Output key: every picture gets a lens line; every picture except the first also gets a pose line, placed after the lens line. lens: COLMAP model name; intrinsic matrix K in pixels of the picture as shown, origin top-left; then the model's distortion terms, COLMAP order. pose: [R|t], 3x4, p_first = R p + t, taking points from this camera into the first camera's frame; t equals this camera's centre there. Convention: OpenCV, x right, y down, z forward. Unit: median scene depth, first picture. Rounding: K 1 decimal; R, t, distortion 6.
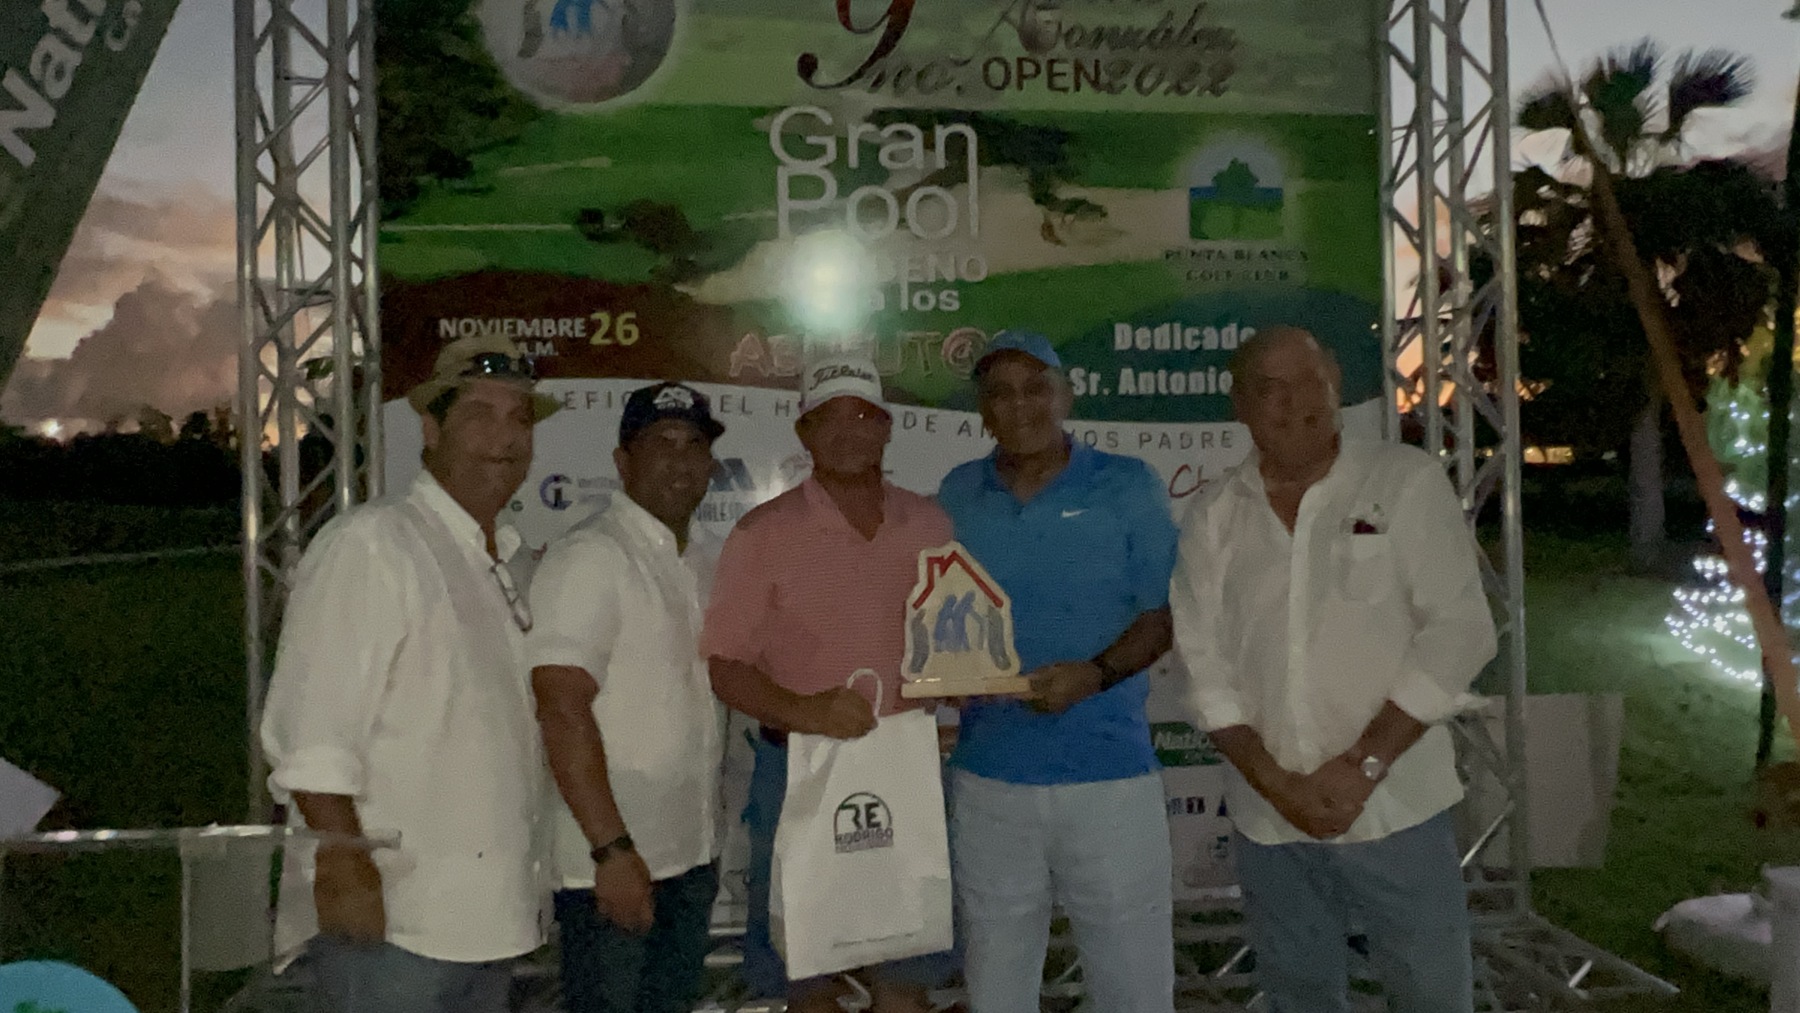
lens RADIAL K [[1239.8, 0, 902.0], [0, 1239.8, 516.5], [0, 0, 1]] dist [-0.004257, 0.000080]
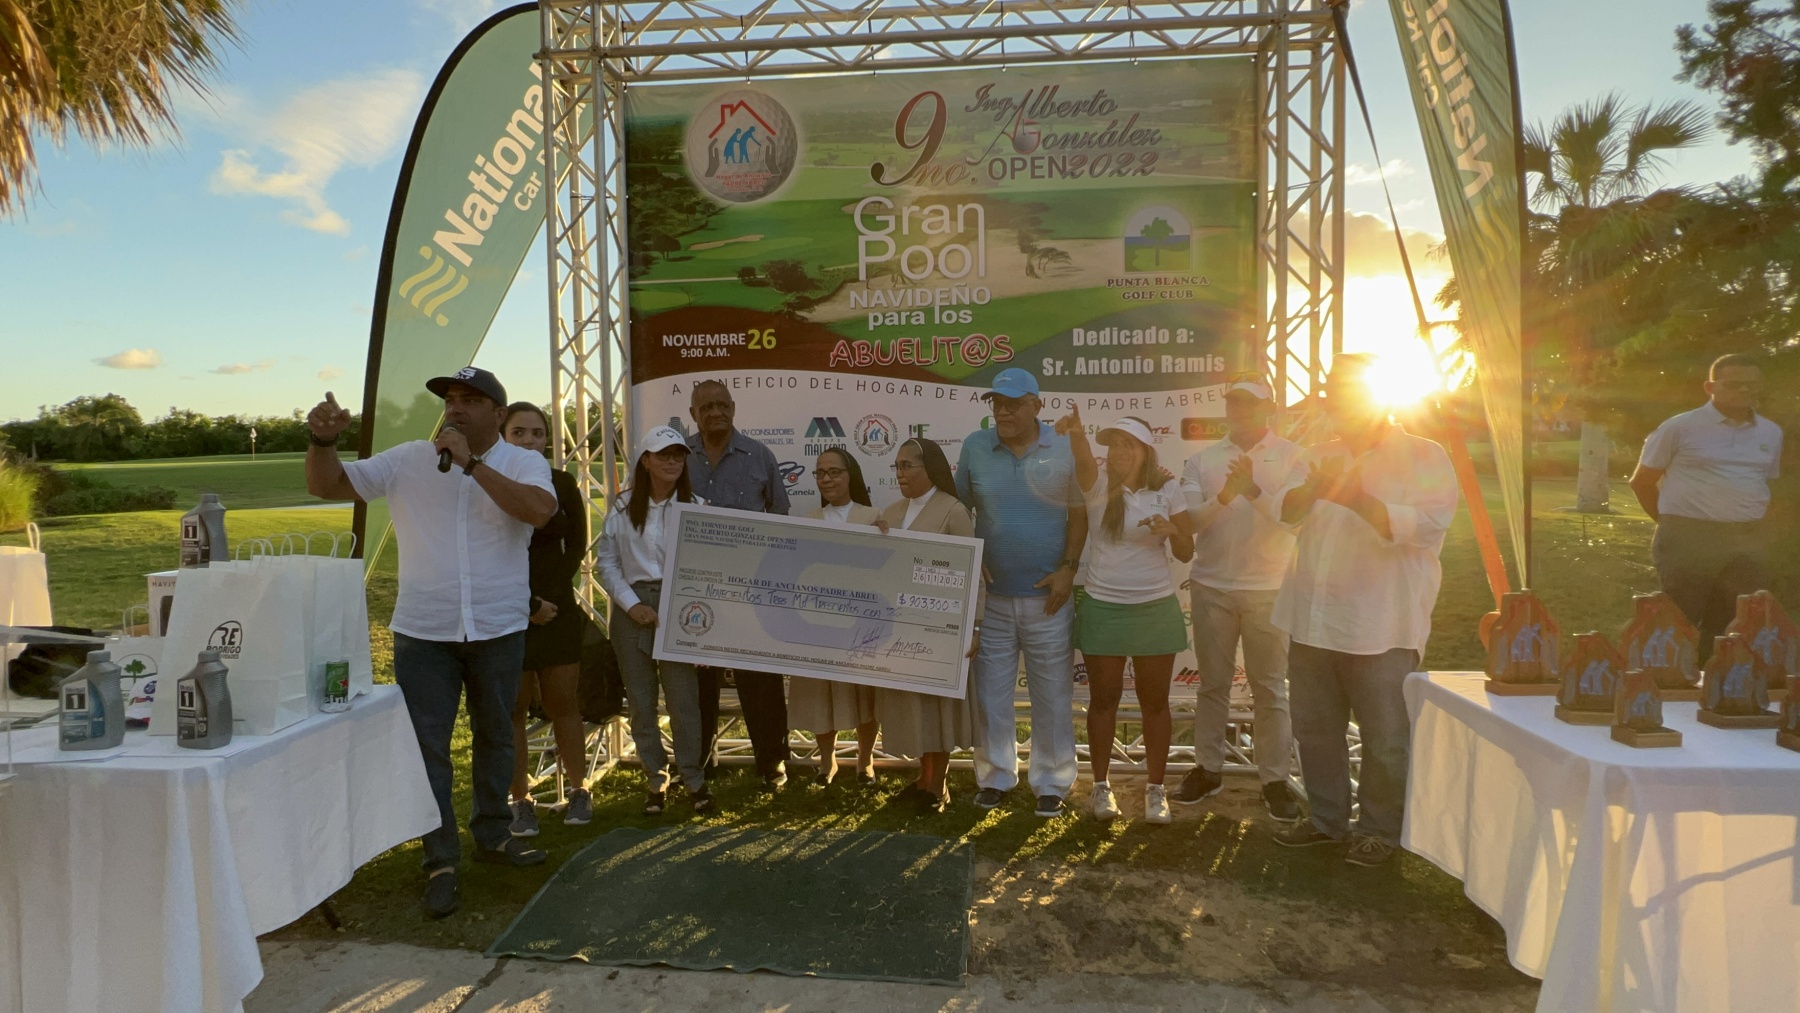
lens RADIAL K [[836.9, 0, 905.2], [0, 836.9, 508.5], [0, 0, 1]] dist [-0.004621, 0.000989]
pose [[0.983774, 0.013957, -0.178870, 0.159018], [-0.004882, 0.998683, 0.051077, 0.017230], [0.179347, -0.049375, 0.982546, -0.080401]]
